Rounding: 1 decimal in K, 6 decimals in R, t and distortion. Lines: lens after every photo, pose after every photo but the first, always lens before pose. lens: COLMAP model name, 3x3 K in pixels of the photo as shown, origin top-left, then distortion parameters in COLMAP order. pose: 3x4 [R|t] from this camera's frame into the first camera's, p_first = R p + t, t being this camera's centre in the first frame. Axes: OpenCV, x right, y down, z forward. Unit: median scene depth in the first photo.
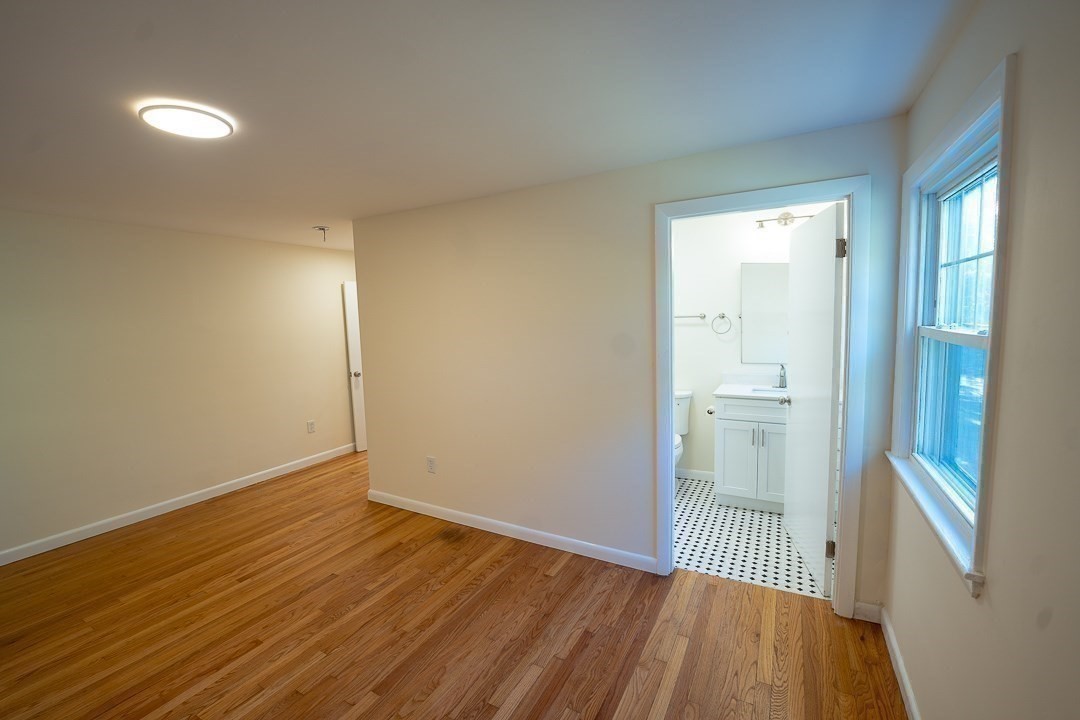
lens RADIAL K [[446.0, 0, 540.0], [0, 446.0, 360.0], [0, 0, 1]] dist [-0.014321, 0.000120]
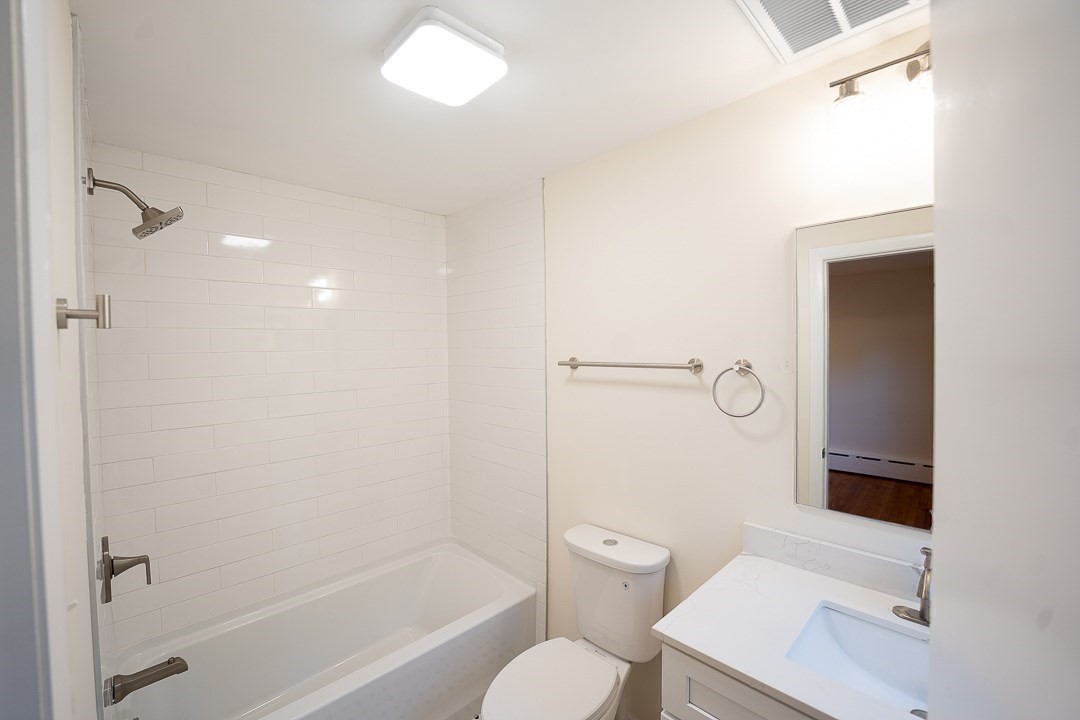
lens RADIAL K [[438.9, 0, 540.0], [0, 438.9, 360.0], [0, 0, 1]] dist [-0.022908, -0.000025]
pose [[0.959793, 0.034229, -0.278613, 0.159871], [-0.053328, 0.996696, -0.061263, -0.034045], [0.275596, 0.073658, 0.958447, 0.277778]]
